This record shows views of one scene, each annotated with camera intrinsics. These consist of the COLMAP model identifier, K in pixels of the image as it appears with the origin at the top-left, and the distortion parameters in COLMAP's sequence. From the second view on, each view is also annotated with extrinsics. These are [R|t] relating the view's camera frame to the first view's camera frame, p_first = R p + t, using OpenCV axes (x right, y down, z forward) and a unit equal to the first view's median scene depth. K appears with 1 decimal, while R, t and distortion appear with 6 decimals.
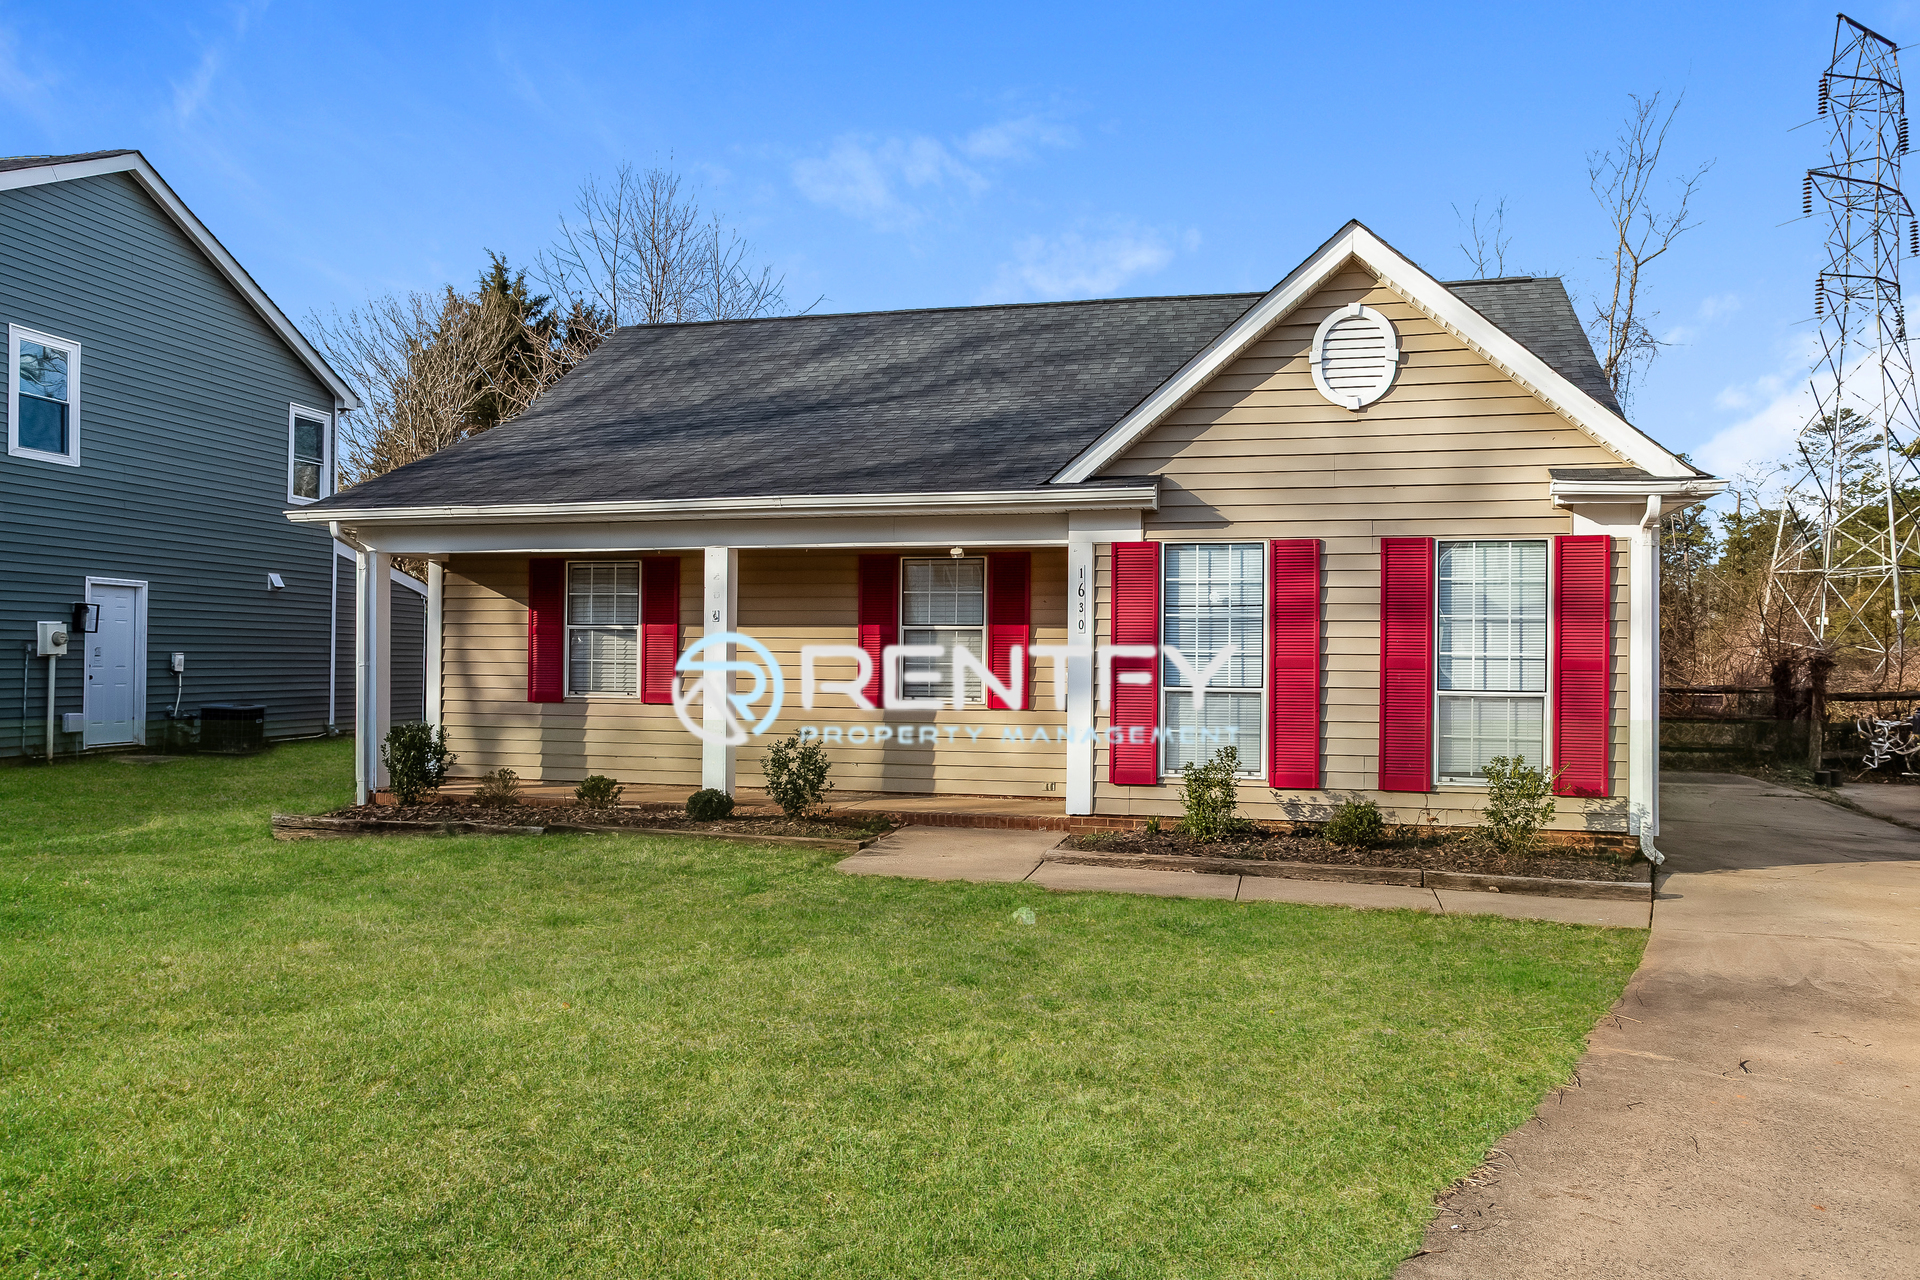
lens RADIAL K [[1410.2, 0, 953.1], [0, 1410.2, 642.0], [0, 0, 1]] dist [-0.010293, 0.026975]
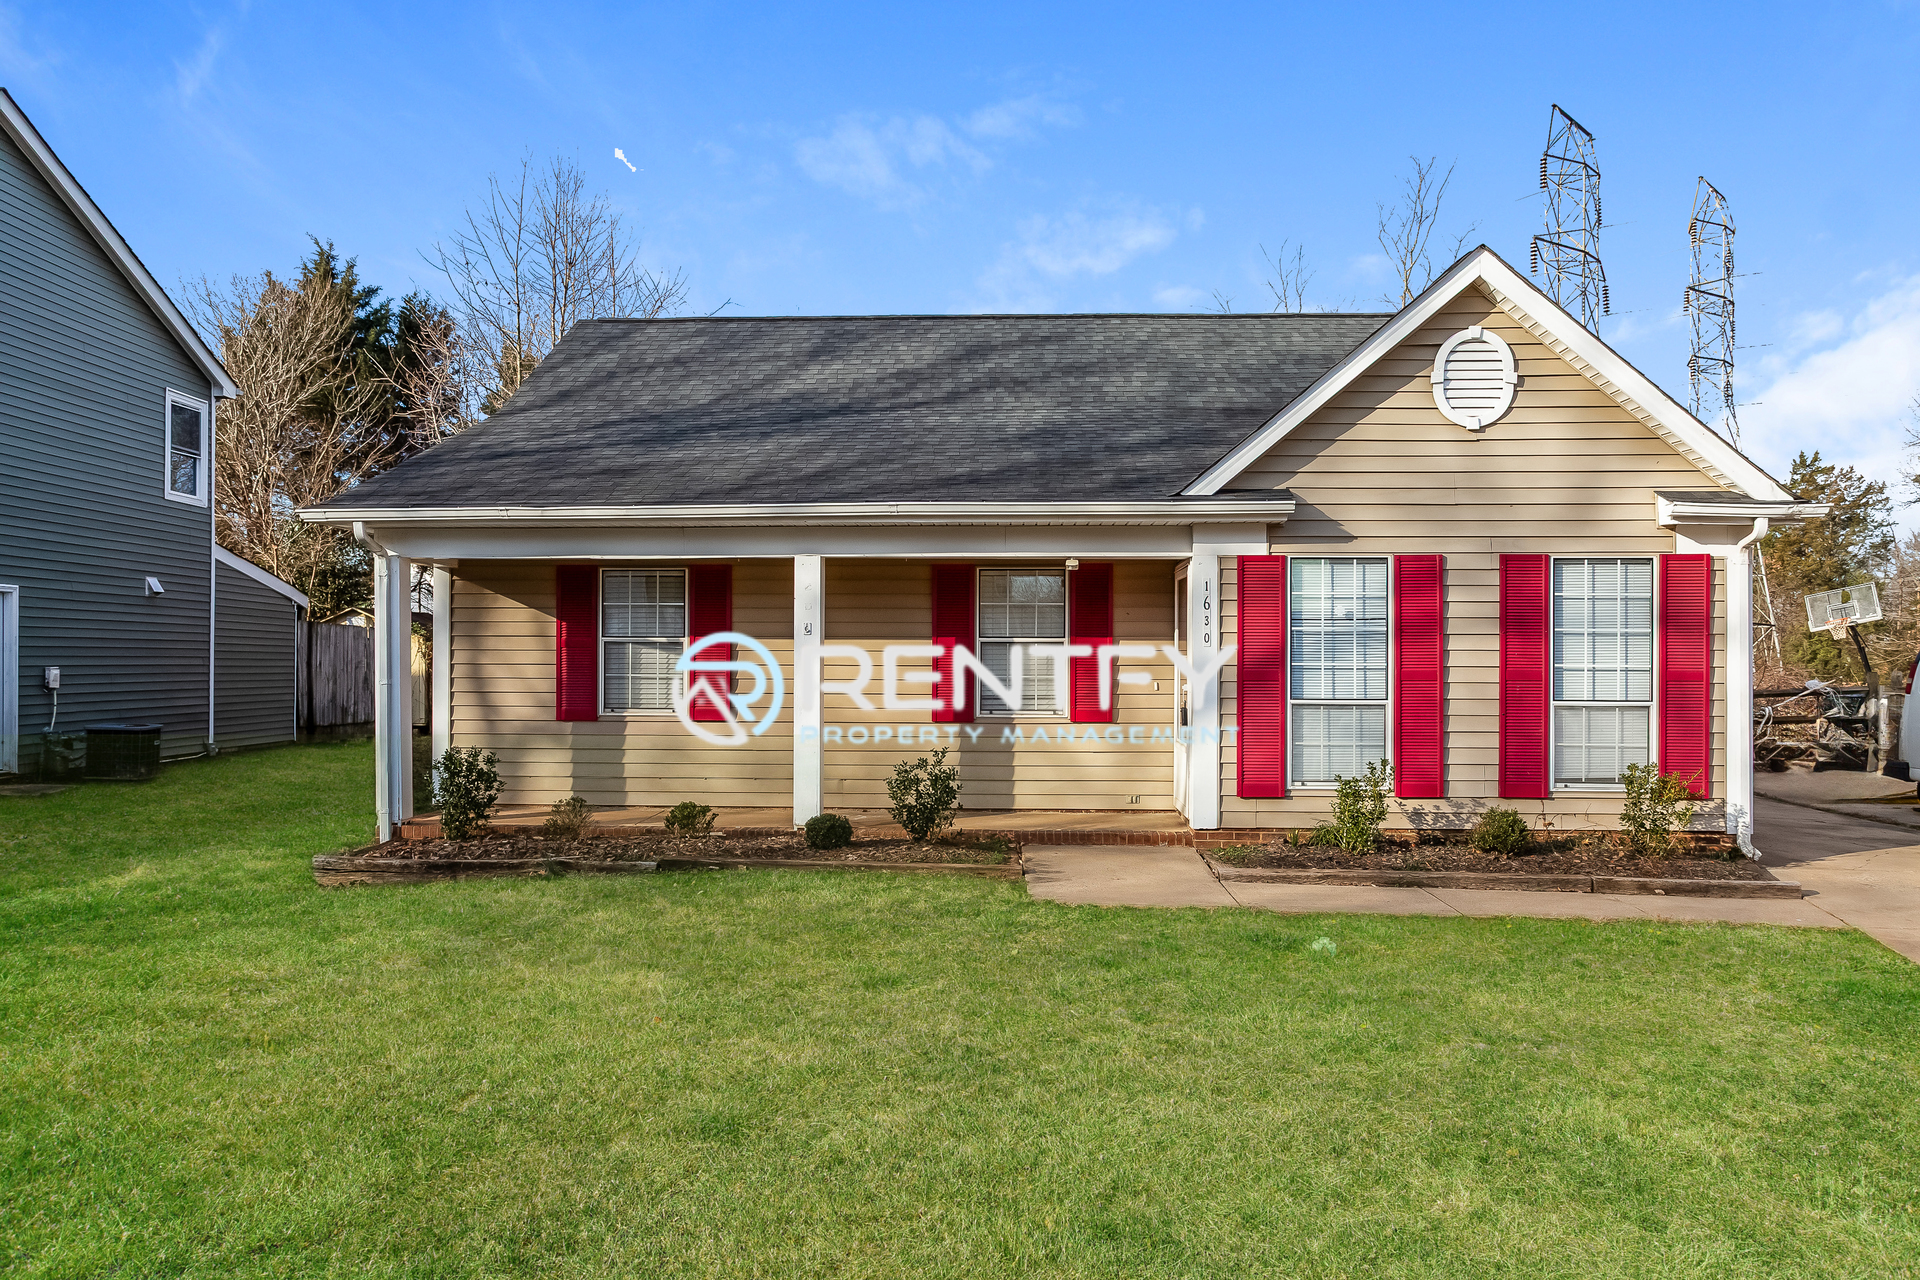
lens RADIAL K [[1322.3, 0, 960.4], [0, 1322.3, 656.1], [0, 0, 1]] dist [-0.010883, 0.007006]
pose [[0.978602, -0.005271, 0.205696, -0.244521], [0.003153, 0.999939, 0.010624, -0.008977], [-0.205739, -0.009748, 0.978558, 0.112018]]
